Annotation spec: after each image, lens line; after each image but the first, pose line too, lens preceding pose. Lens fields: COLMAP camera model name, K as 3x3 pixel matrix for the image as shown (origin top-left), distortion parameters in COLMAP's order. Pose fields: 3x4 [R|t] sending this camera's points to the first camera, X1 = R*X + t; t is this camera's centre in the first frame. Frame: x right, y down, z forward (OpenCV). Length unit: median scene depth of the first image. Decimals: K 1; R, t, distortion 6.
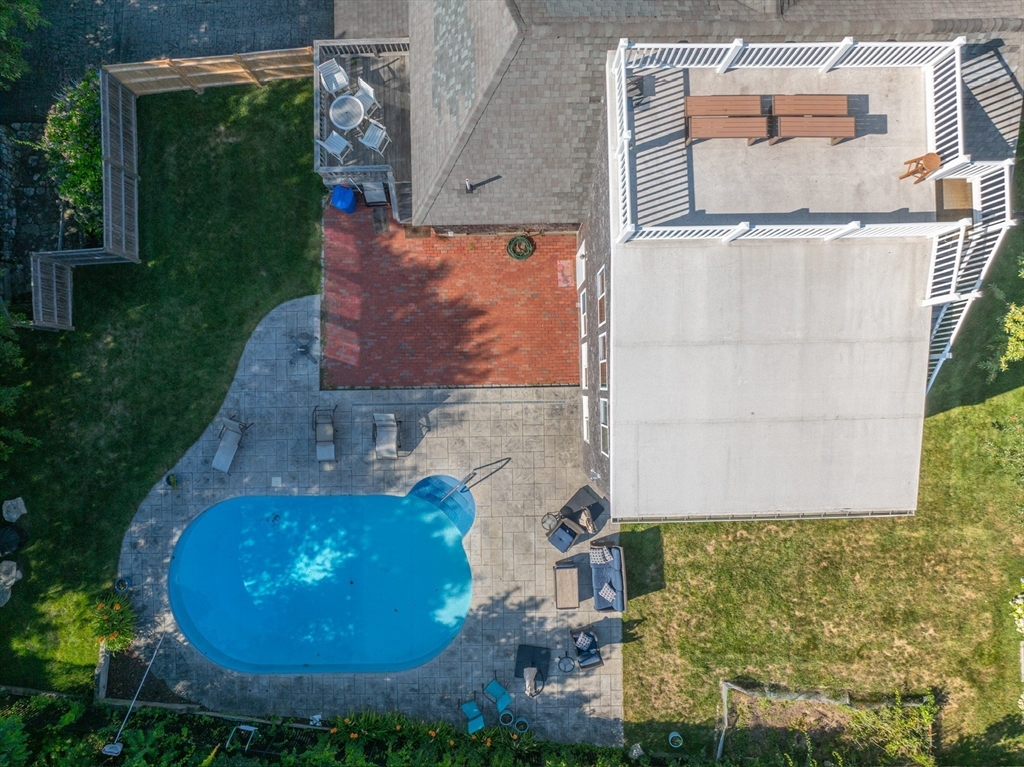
lens RADIAL K [[721.0, 0, 504.9], [0, 721.0, 368.4], [0, 0, 1]] dist [-0.032016, 0.002473]
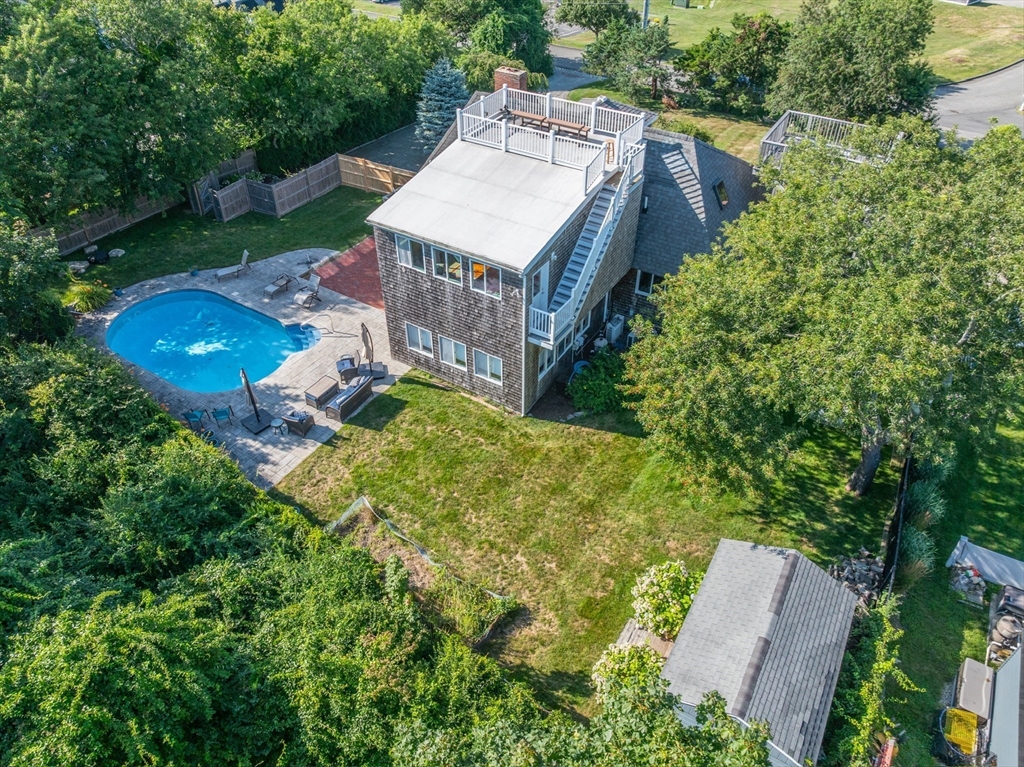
lens RADIAL K [[721.0, 0, 504.9], [0, 721.0, 368.4], [0, 0, 1]] dist [-0.032016, 0.002473]
pose [[0.835637, 0.347163, -0.425663, 0.889215], [-0.549174, 0.543472, -0.634859, 0.912270], [0.010936, 0.764274, 0.644798, 0.128317]]
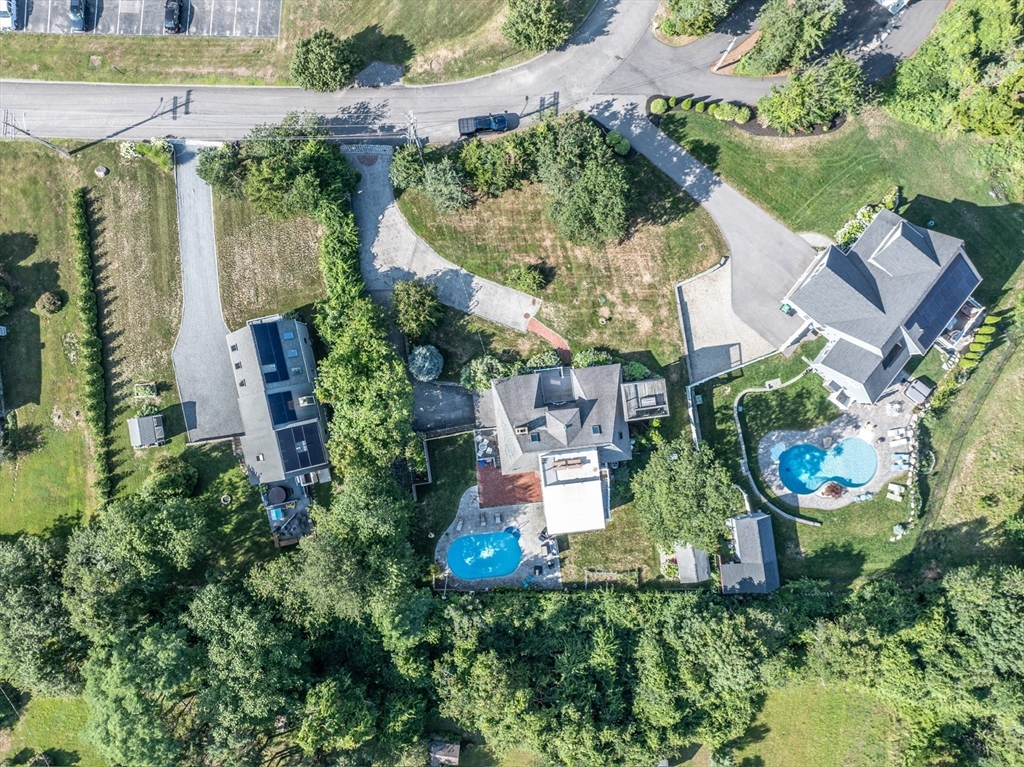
lens RADIAL K [[721.0, 0, 504.9], [0, 721.0, 368.4], [0, 0, 1]] dist [-0.032016, 0.002473]
pose [[0.995074, -0.097749, -0.016509, 0.029482], [0.097731, 0.995211, -0.001904, -0.741459], [0.016616, 0.000281, 0.999862, -3.091314]]
